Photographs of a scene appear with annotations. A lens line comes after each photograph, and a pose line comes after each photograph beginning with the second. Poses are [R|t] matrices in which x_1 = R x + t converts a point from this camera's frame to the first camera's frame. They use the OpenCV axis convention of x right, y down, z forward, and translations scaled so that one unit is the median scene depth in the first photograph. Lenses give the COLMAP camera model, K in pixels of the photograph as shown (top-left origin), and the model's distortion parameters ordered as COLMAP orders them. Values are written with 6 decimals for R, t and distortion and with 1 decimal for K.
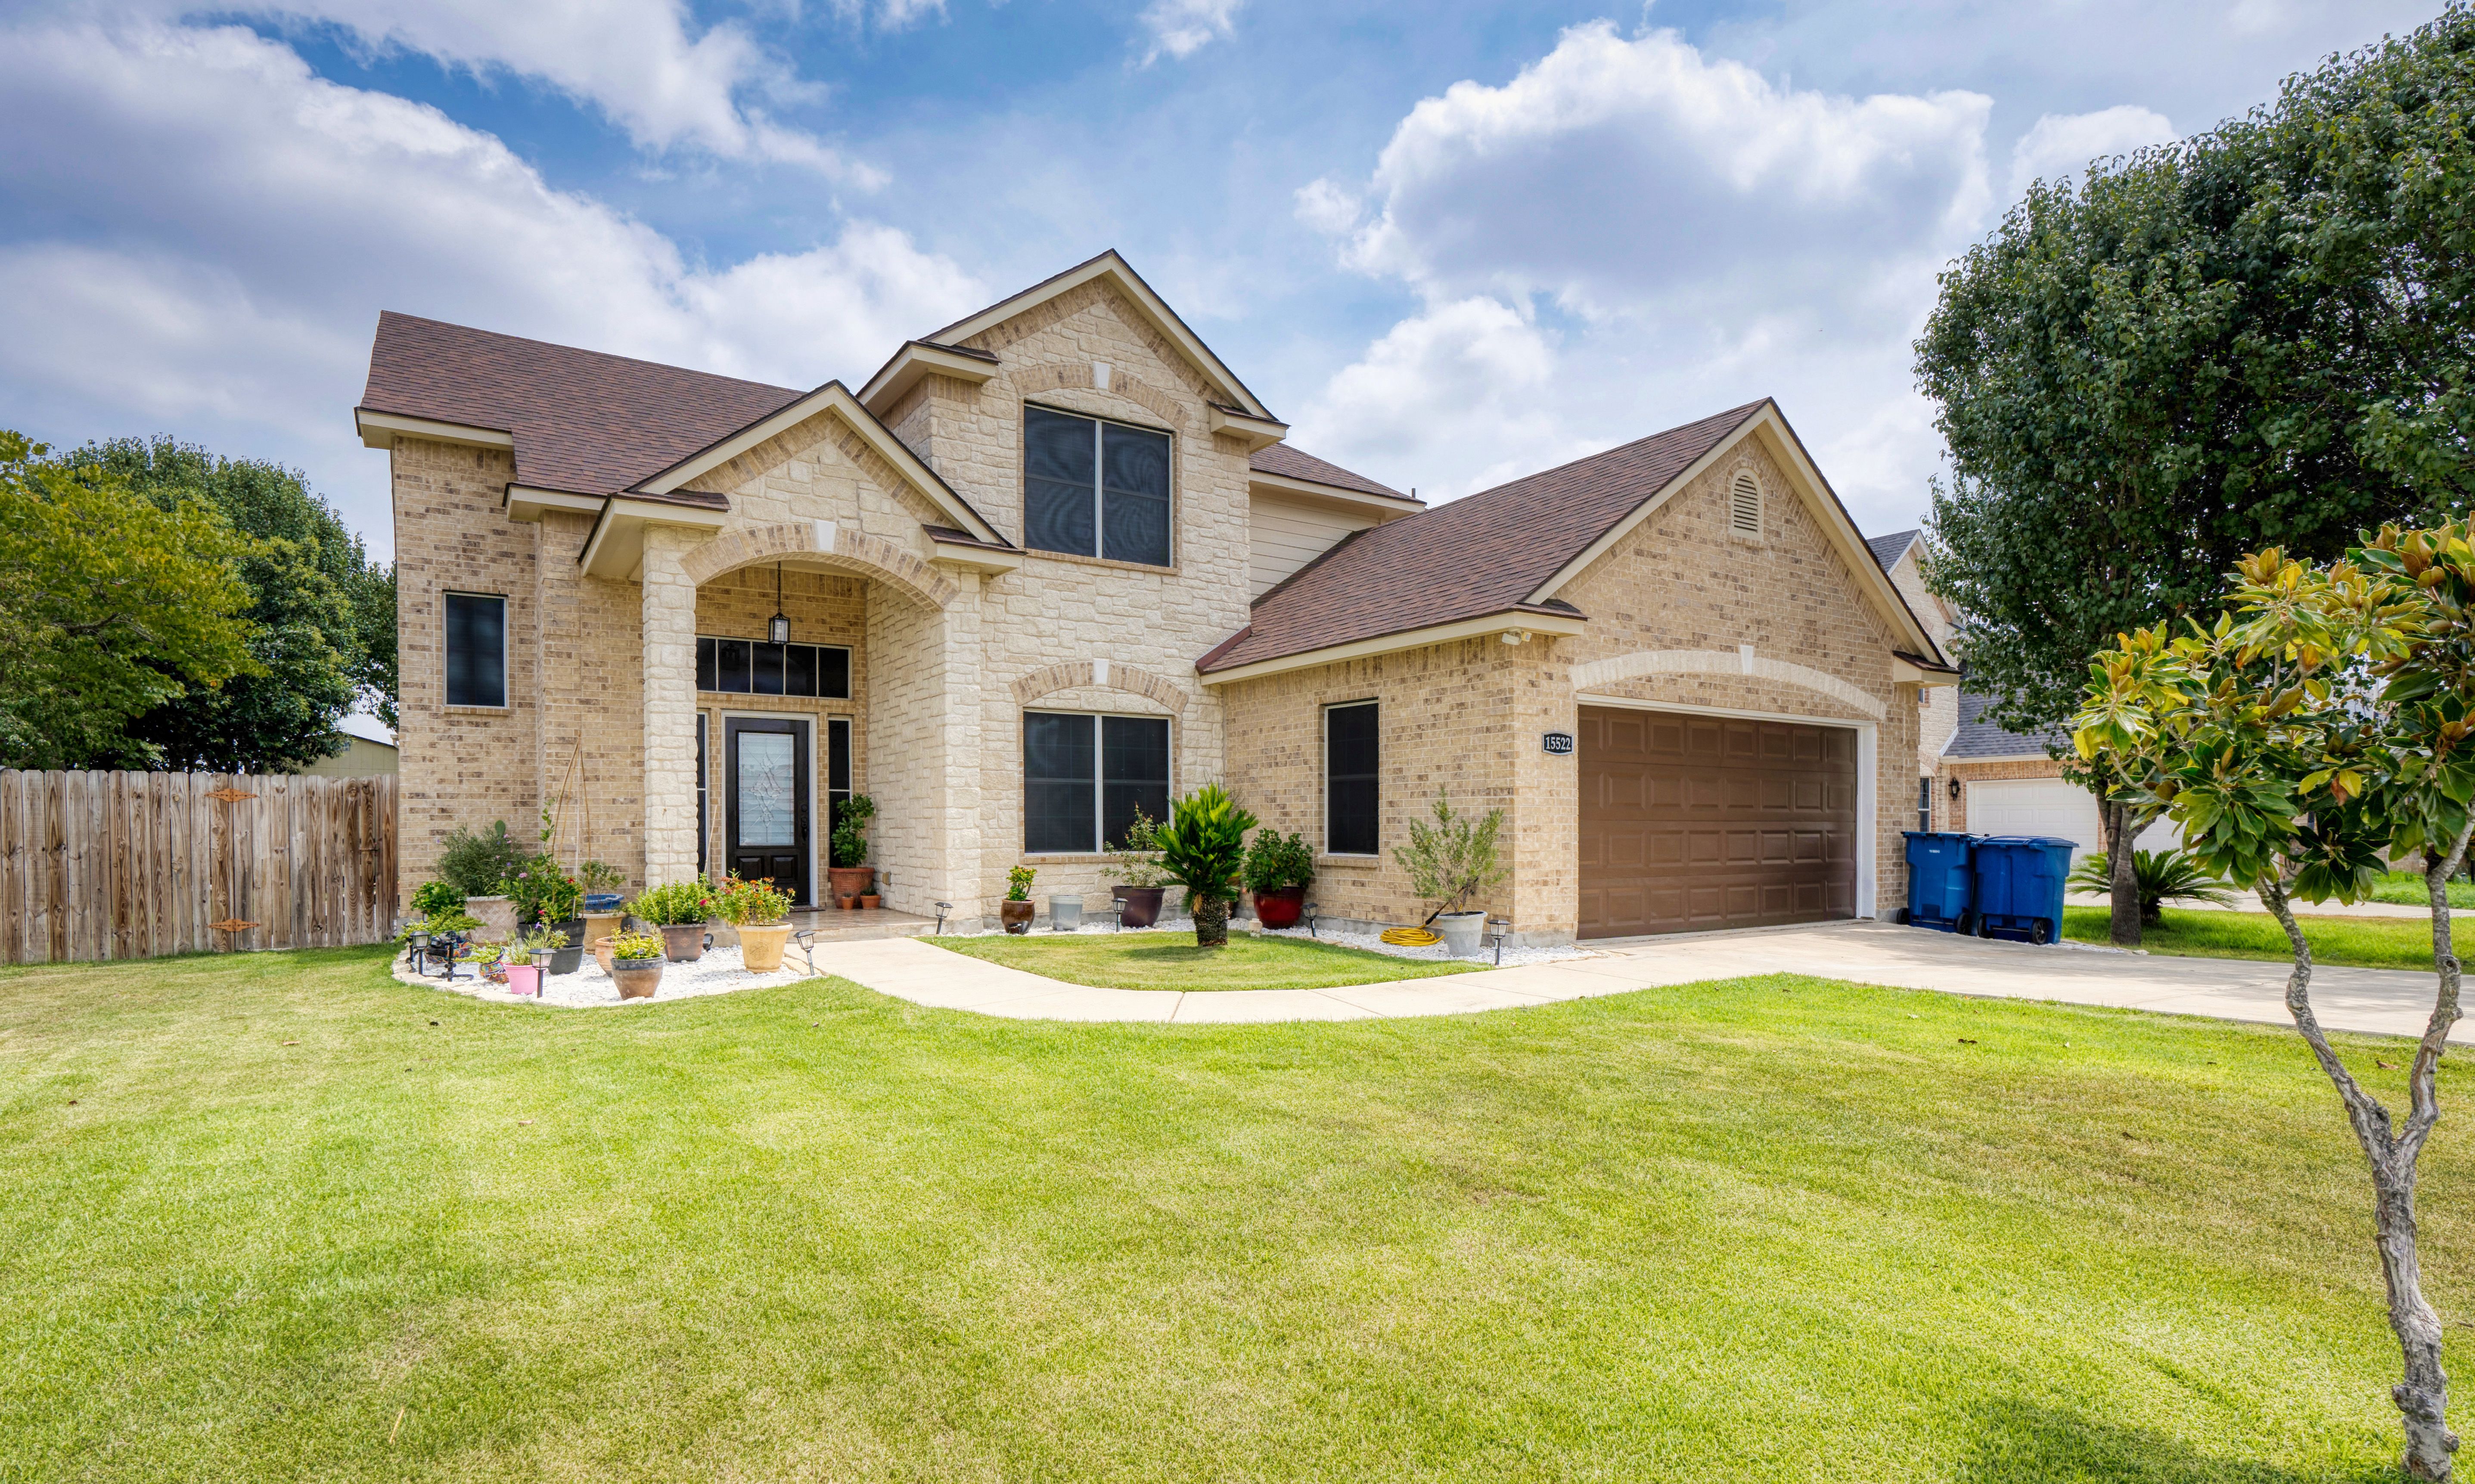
lens RADIAL K [[1149.6, 0, 1237.5], [0, 1149.6, 742.0], [0, 0, 1]] dist [-0.001150, 0.000107]
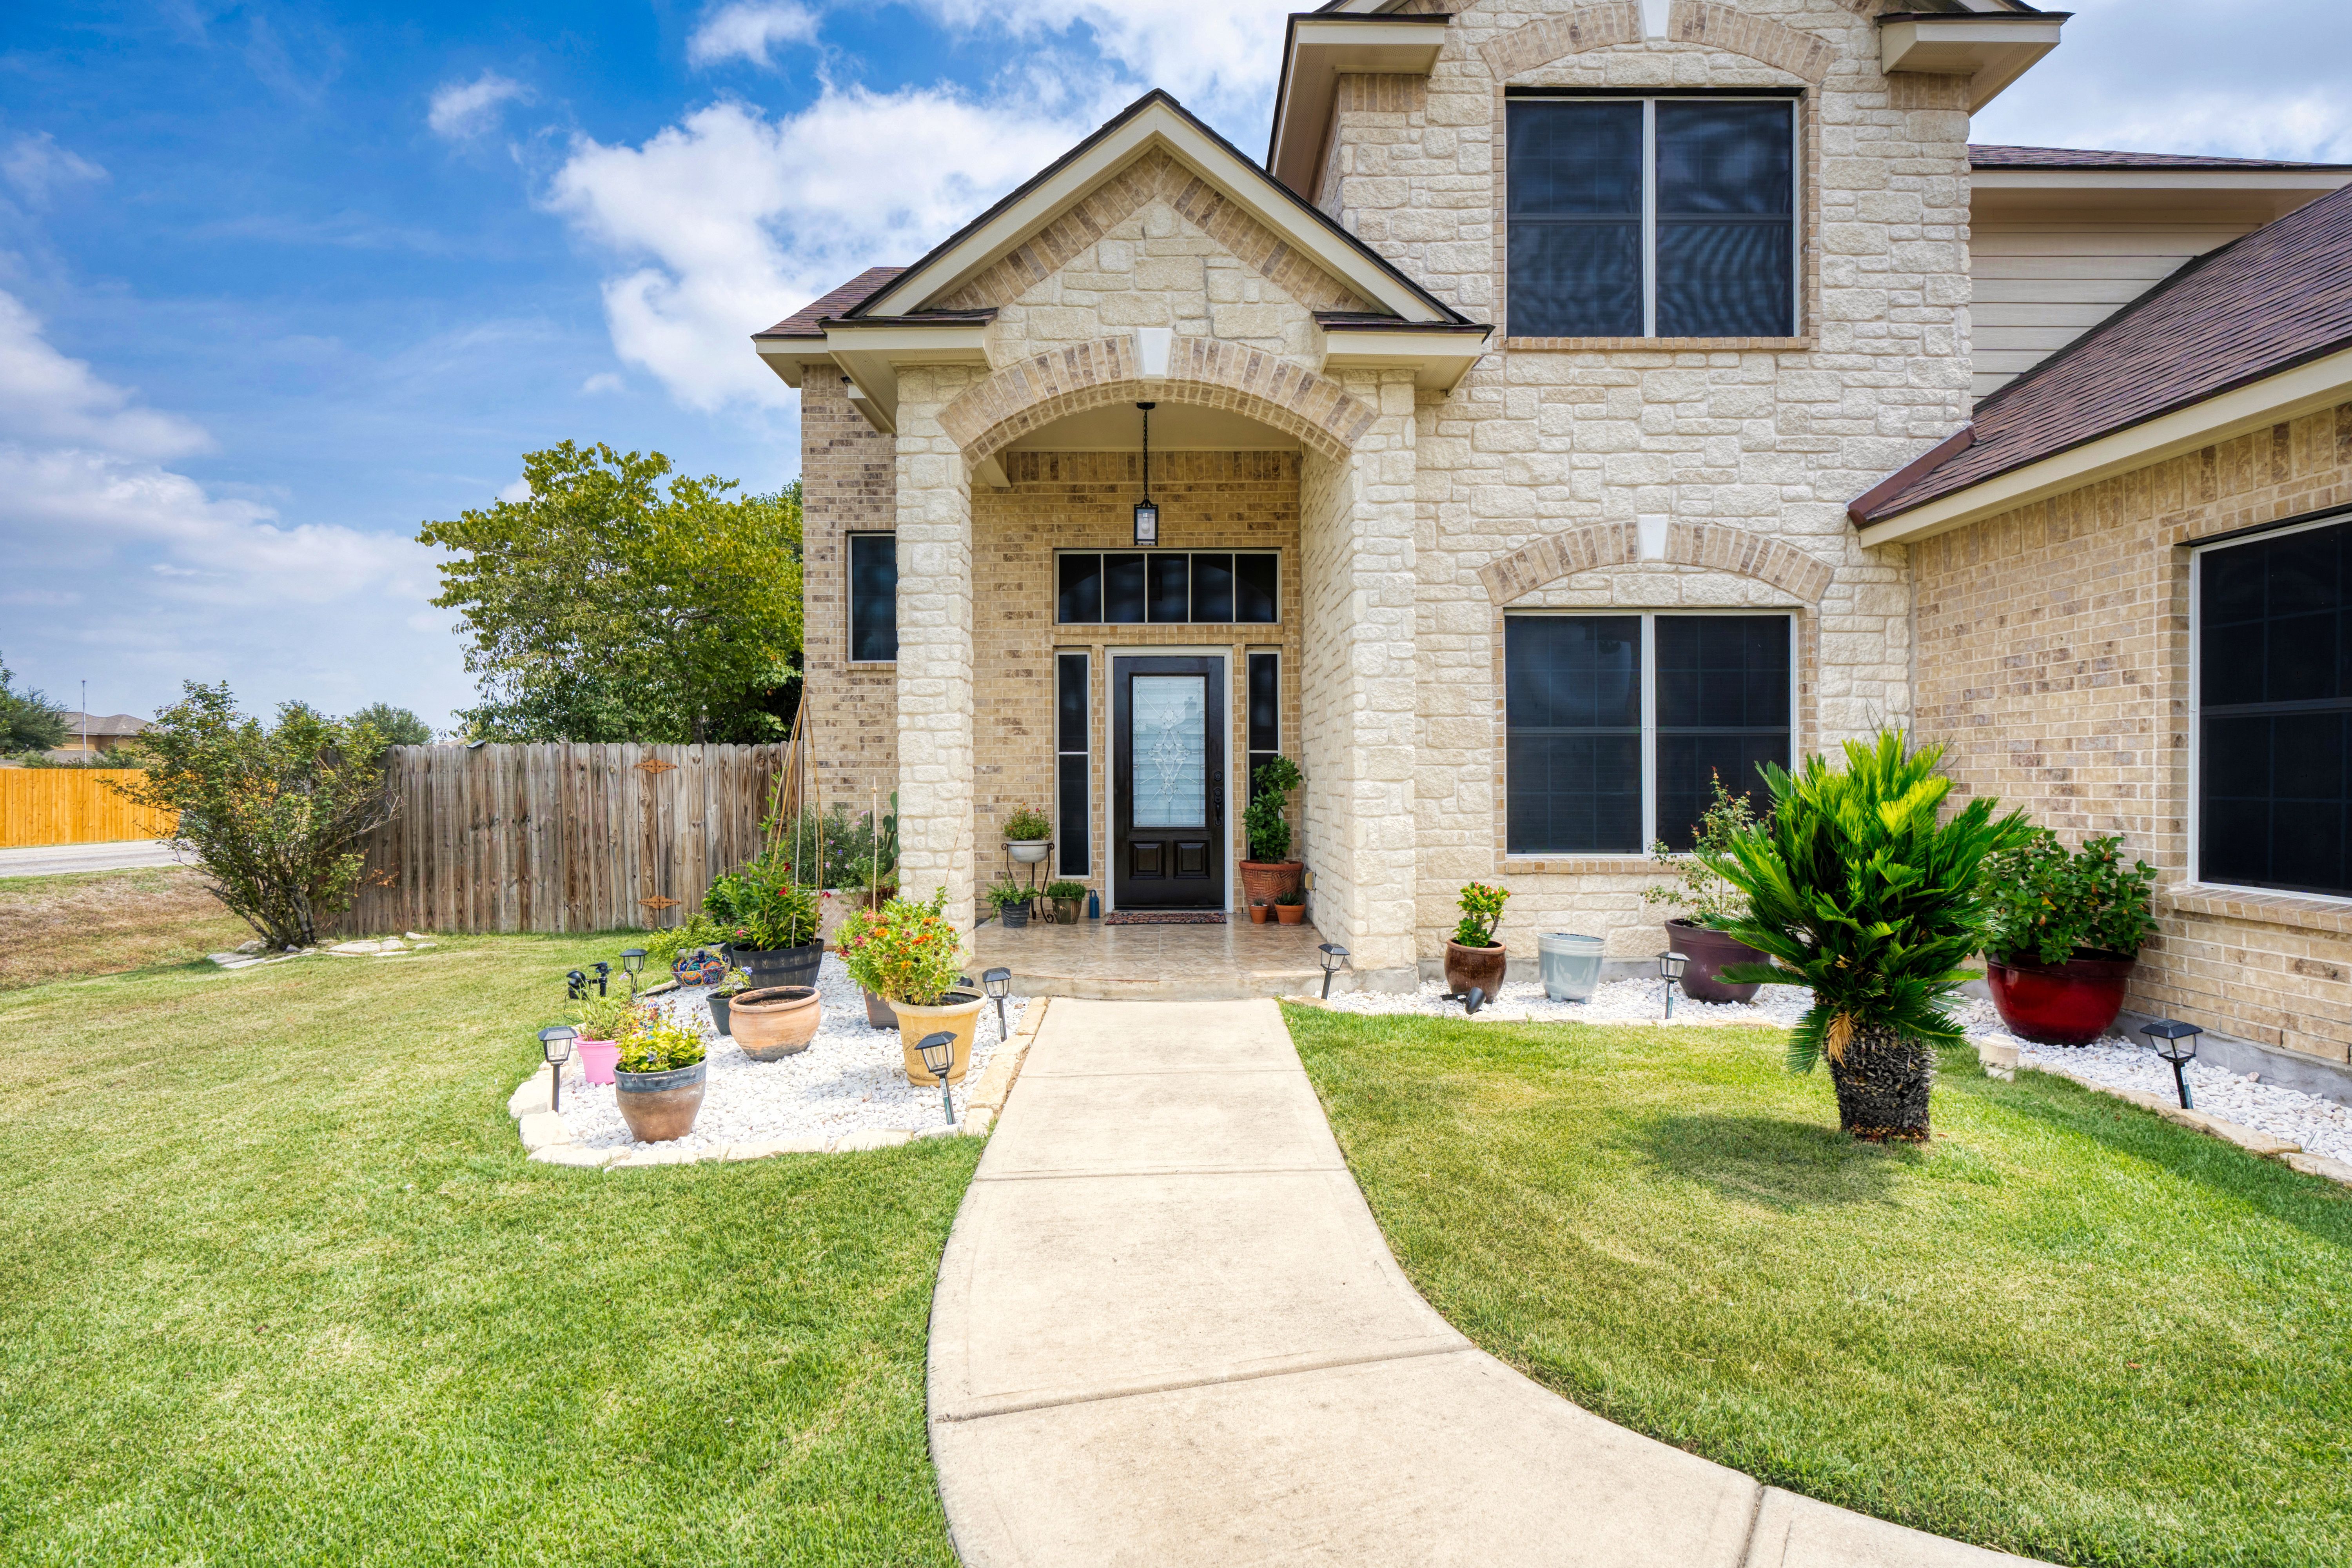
lens RADIAL K [[1076.2, 0, 1176.0], [0, 1076.2, 784.0], [0, 0, 1]] dist [-0.004053, -0.000714]
pose [[0.822927, 0.005071, -0.568124, -0.010839], [0.040242, 0.996928, 0.067188, 0.016204], [0.566720, -0.078153, 0.820196, 0.452878]]
